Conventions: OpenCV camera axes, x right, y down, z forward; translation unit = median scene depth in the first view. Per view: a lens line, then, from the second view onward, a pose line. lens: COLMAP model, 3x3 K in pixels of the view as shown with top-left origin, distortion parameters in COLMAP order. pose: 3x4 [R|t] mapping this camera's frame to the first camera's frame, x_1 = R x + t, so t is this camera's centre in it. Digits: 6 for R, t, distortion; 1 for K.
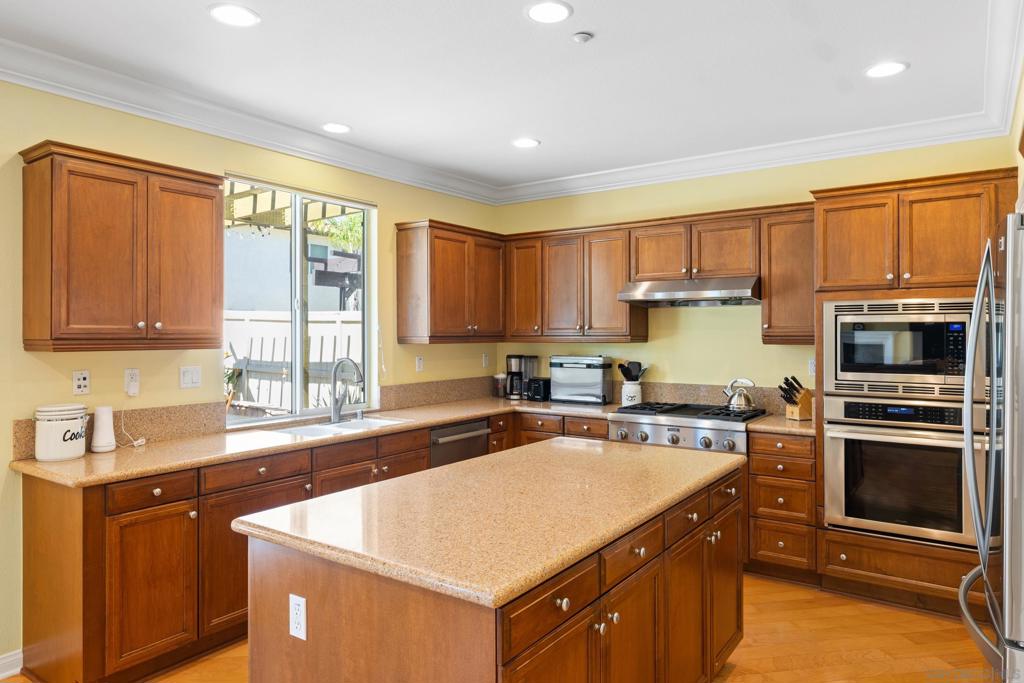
lens RADIAL K [[654.0, 0, 516.7], [0, 654.0, 335.7], [0, 0, 1]] dist [0.004600, 0.002191]
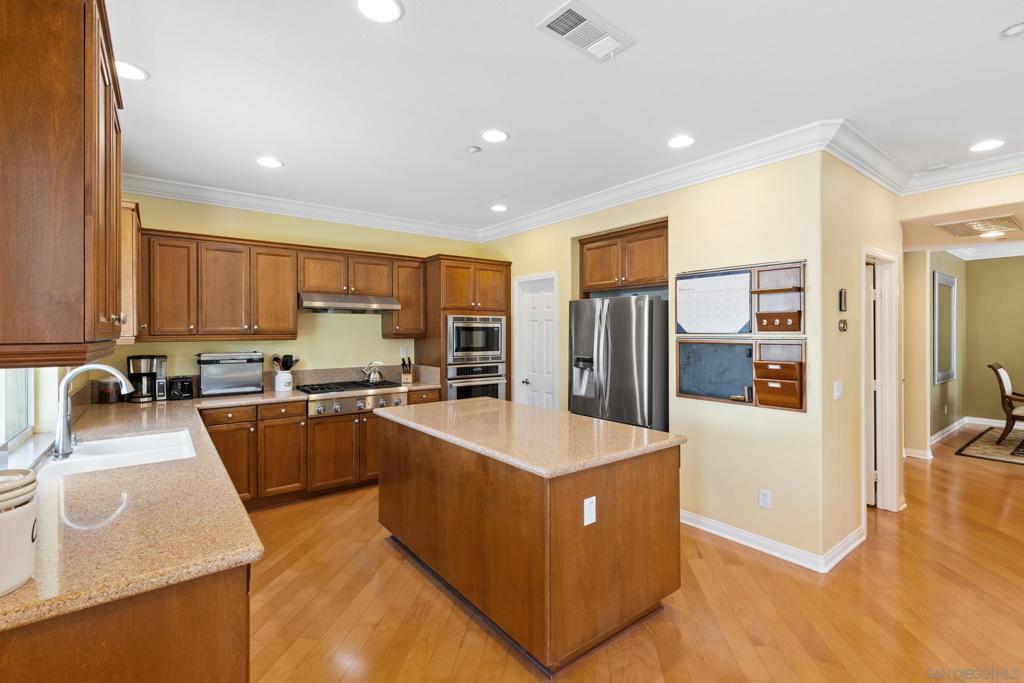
lens RADIAL K [[464.9, 0, 517.1], [0, 464.9, 335.0], [0, 0, 1]] dist [0.005532, -0.001169]
pose [[0.296724, -0.006098, 0.954944, -0.642043], [0.006017, 0.999972, 0.004515, 0.000195], [-0.954944, 0.004406, 0.296752, 0.368488]]
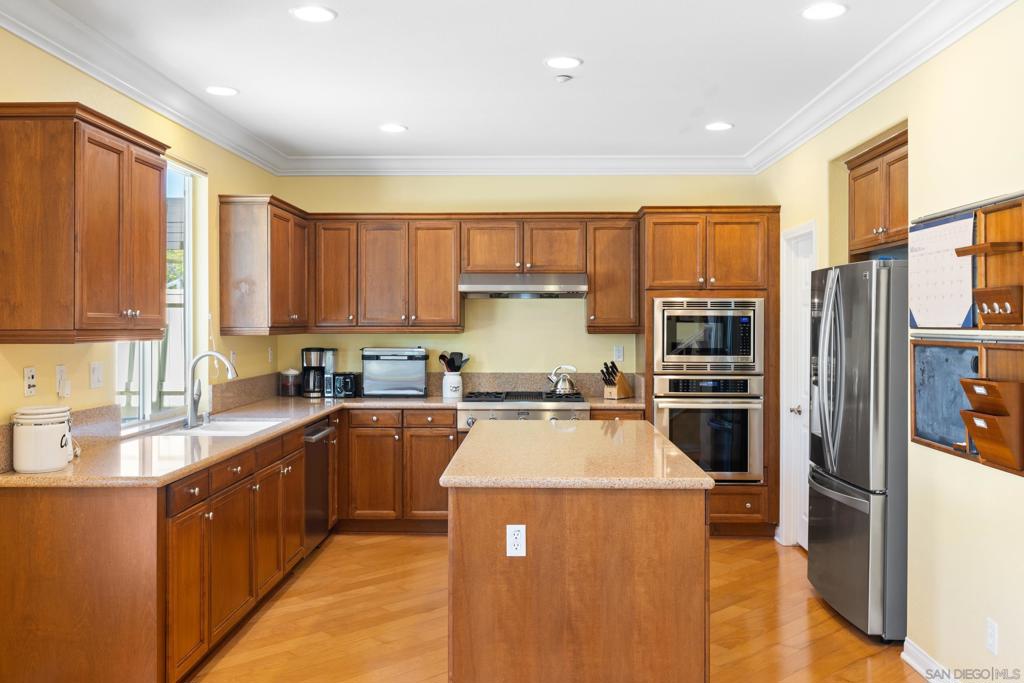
lens RADIAL K [[883.4, 0, 509.3], [0, 883.4, 336.6], [0, 0, 1]] dist [-0.003361, -0.005036]
pose [[0.837513, -0.005878, 0.546385, -0.576365], [0.000247, 0.999946, 0.010380, 0.002148], [-0.546417, -0.008558, 0.837470, -0.204046]]
